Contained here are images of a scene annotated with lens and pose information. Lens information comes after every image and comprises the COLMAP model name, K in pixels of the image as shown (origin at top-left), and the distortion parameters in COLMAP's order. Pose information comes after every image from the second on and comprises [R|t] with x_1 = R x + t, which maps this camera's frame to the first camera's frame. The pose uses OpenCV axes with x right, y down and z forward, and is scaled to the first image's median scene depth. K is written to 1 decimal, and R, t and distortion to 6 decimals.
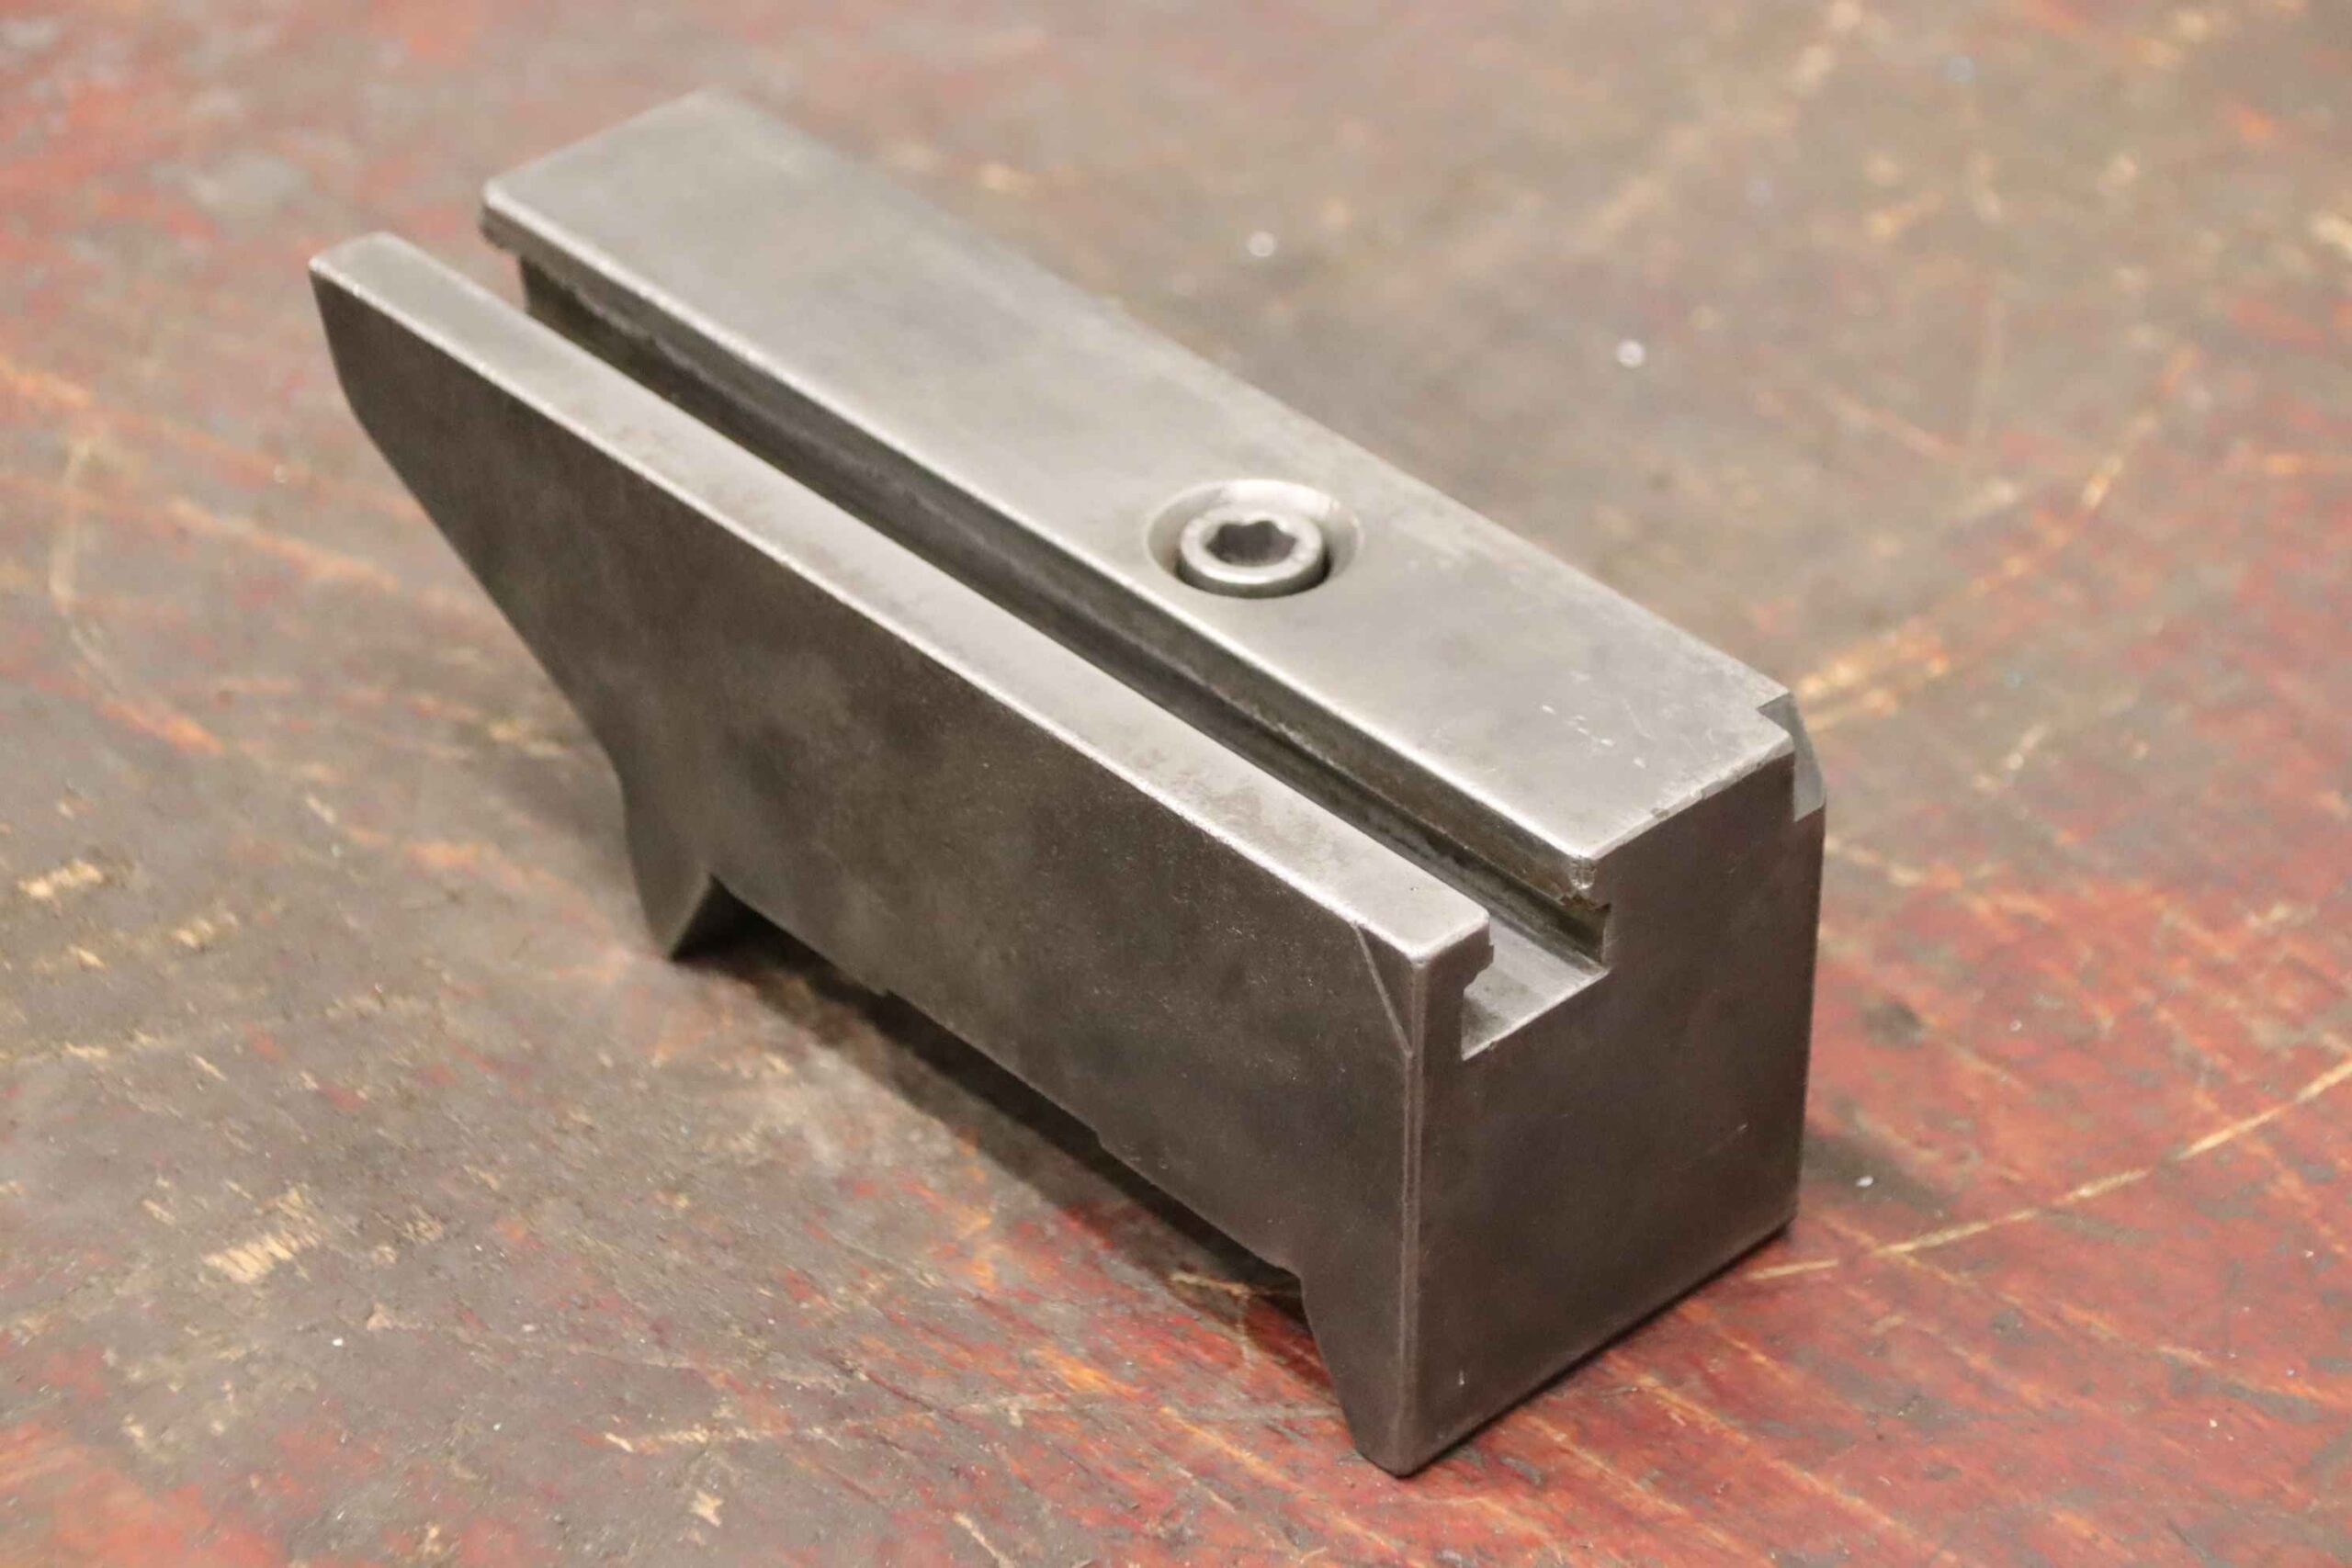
lens RADIAL K [[5900.4, 0, 1176.0], [0, 5900.4, 784.0], [0, 0, 1]] dist [0.380290, -0.640132]
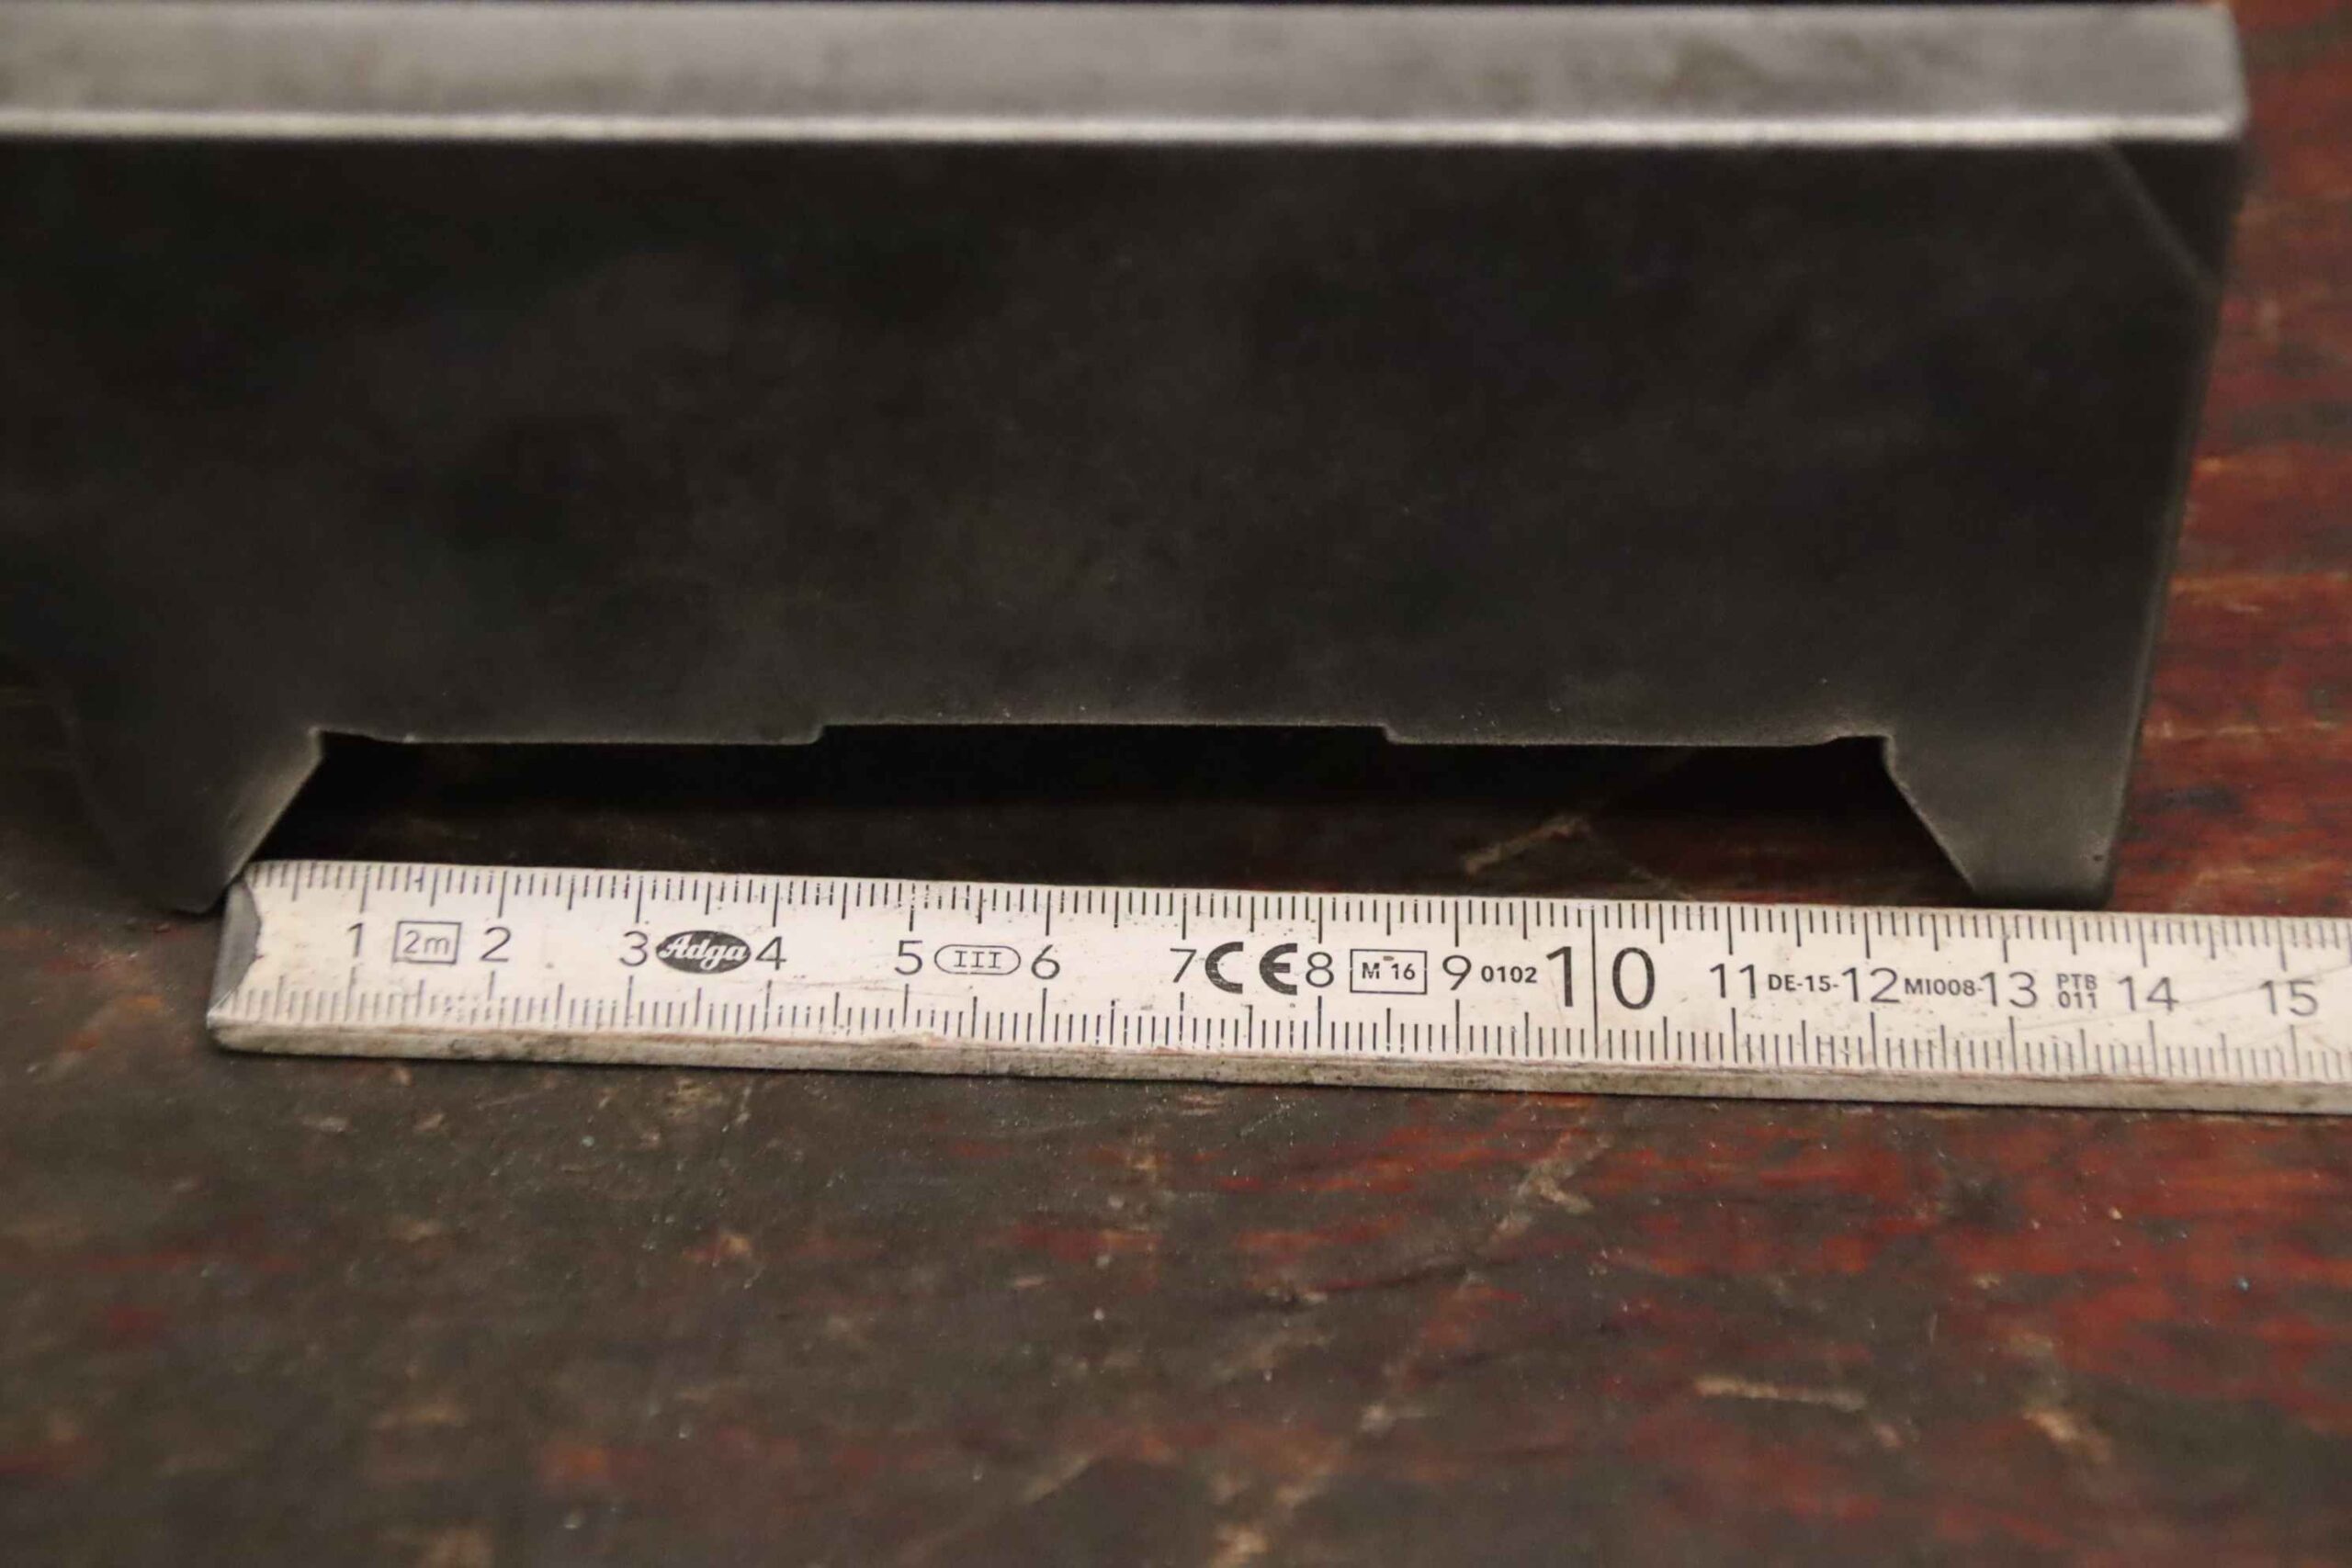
lens RADIAL K [[6452.3, 0, 1176.0], [0, 6452.3, 784.0], [0, 0, 1]] dist [0.170001, 0.605381]
pose [[0.671764, -0.542376, 0.504541, -0.342841], [0.419724, 0.839913, 0.344061, -0.160003], [-0.610381, -0.019360, 0.791871, 0.495352]]
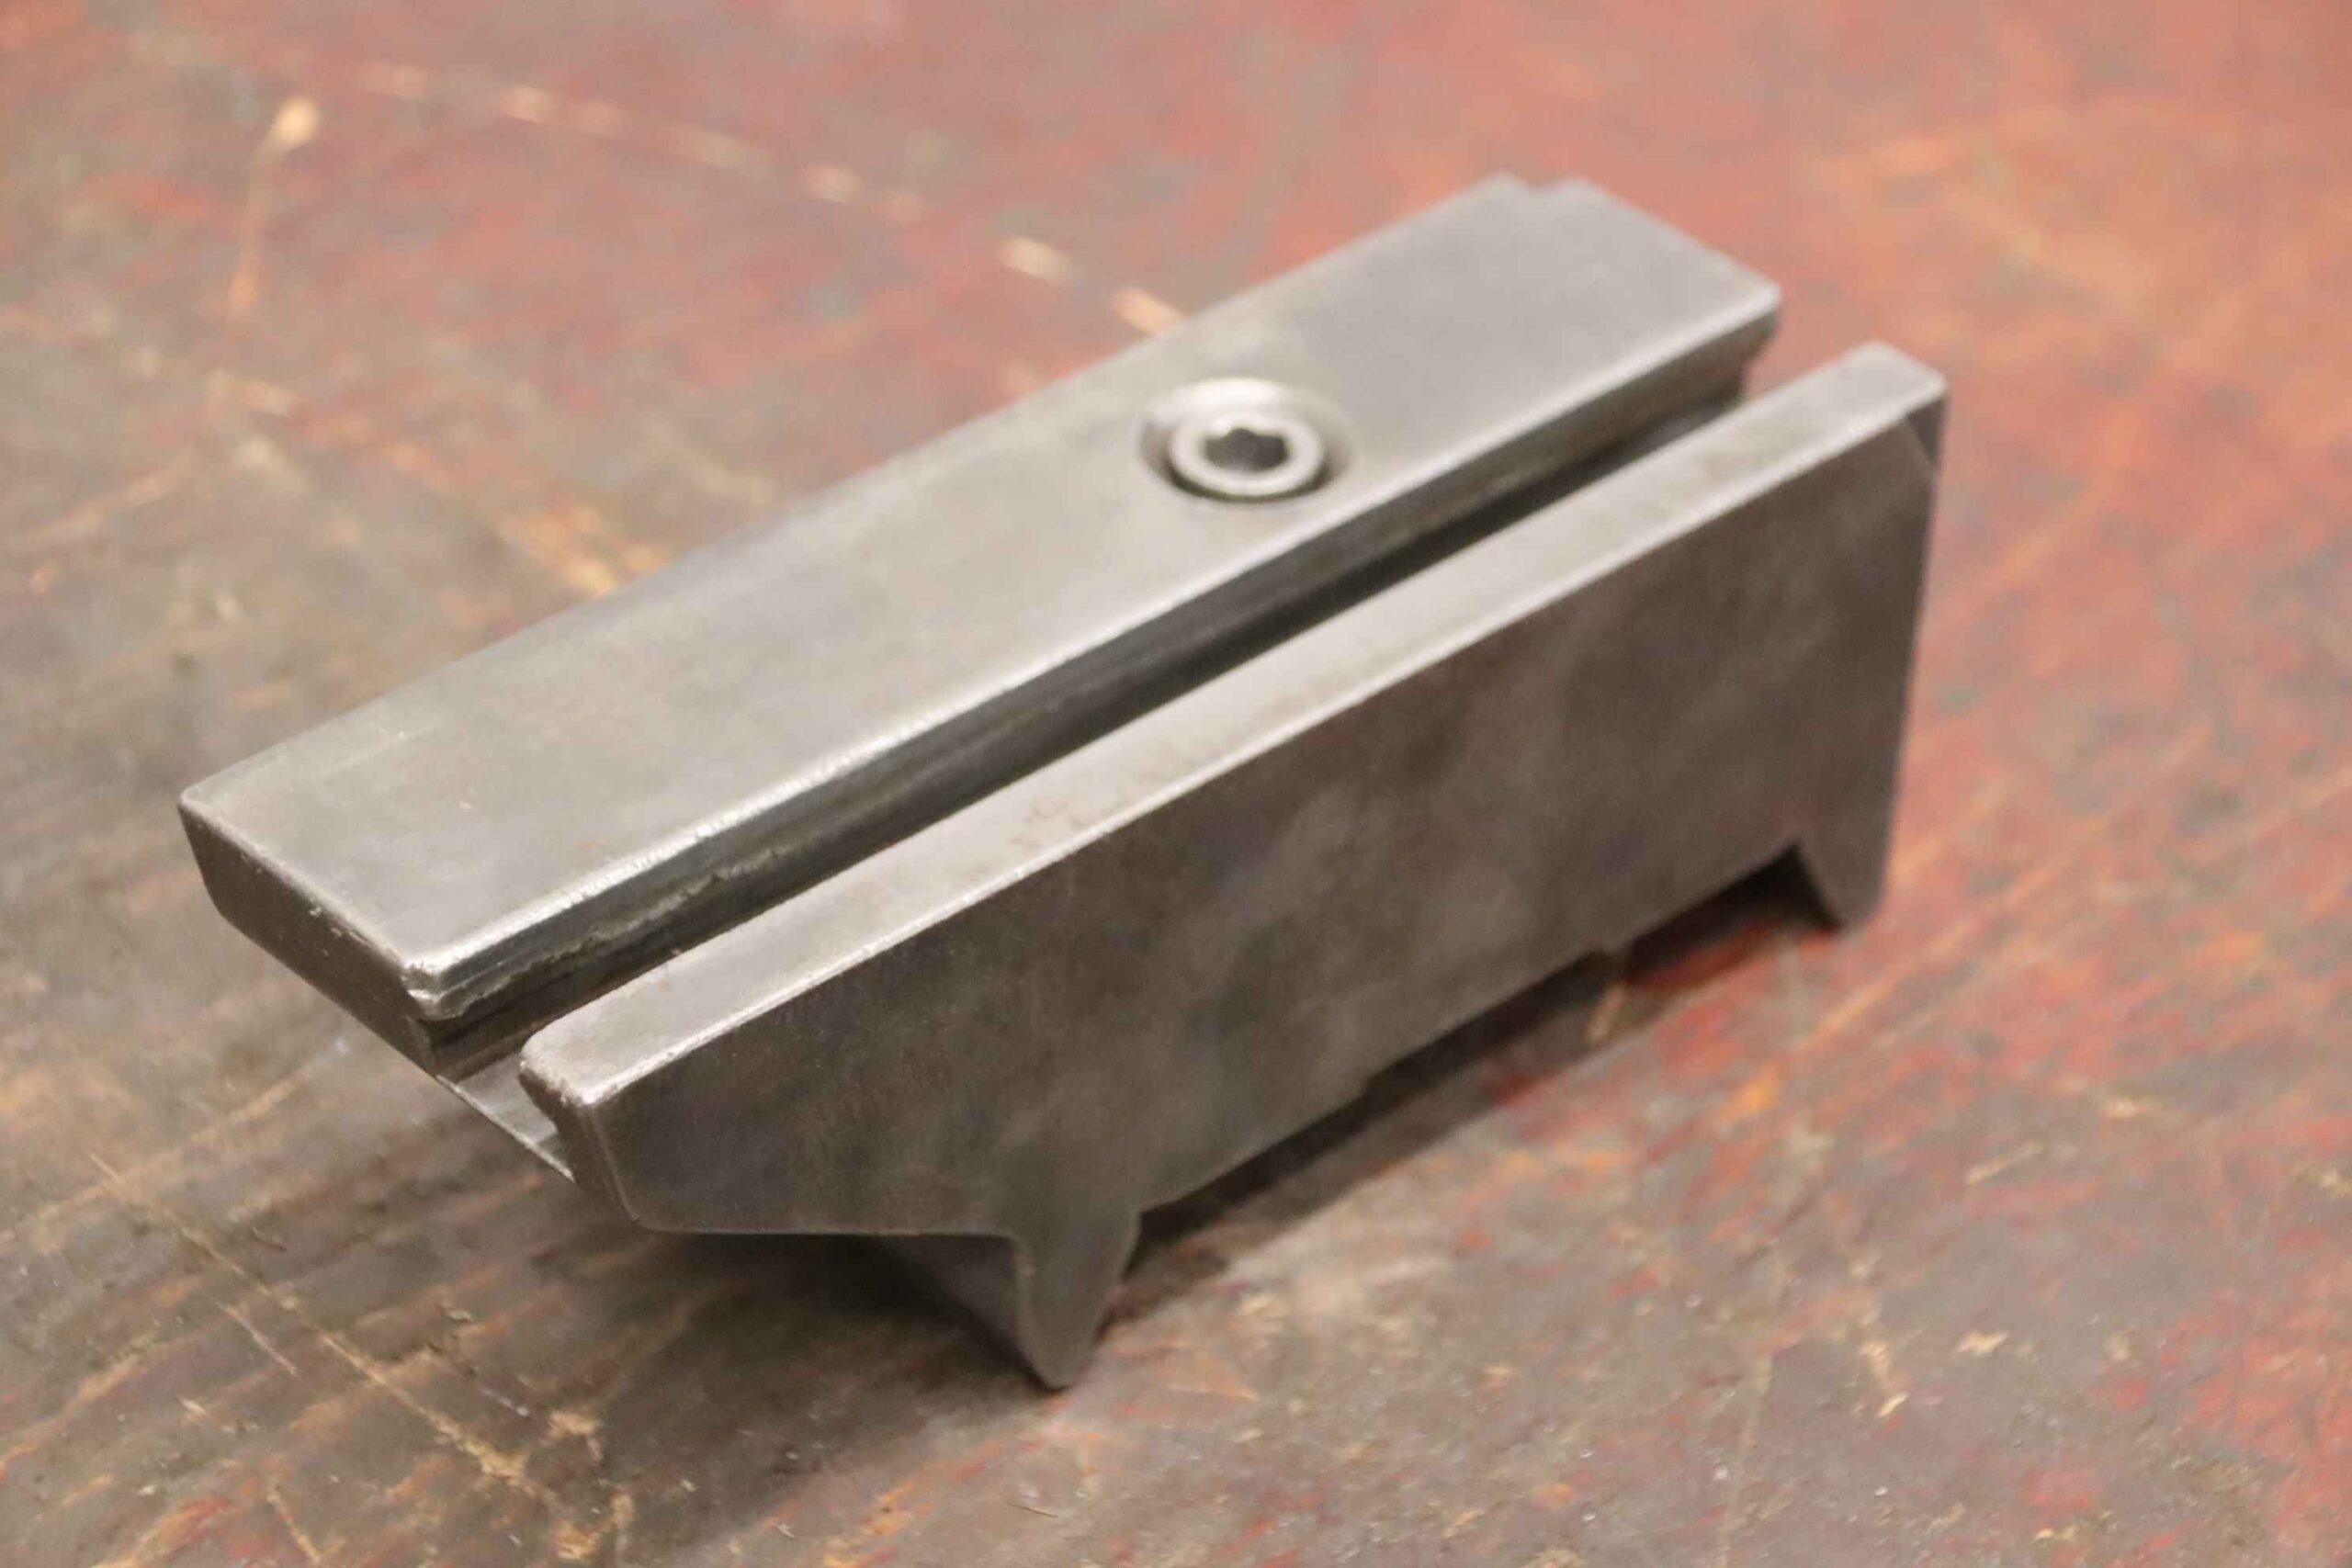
lens RADIAL K [[6490.5, 0, 1176.0], [0, 6490.5, 784.0], [0, 0, 1]] dist [0.437604, -0.727329]
pose [[-0.013550, -0.580878, 0.813878, -0.853095], [0.554329, 0.673059, 0.489602, -0.512735], [-0.832187, 0.457790, 0.312878, 0.691511]]
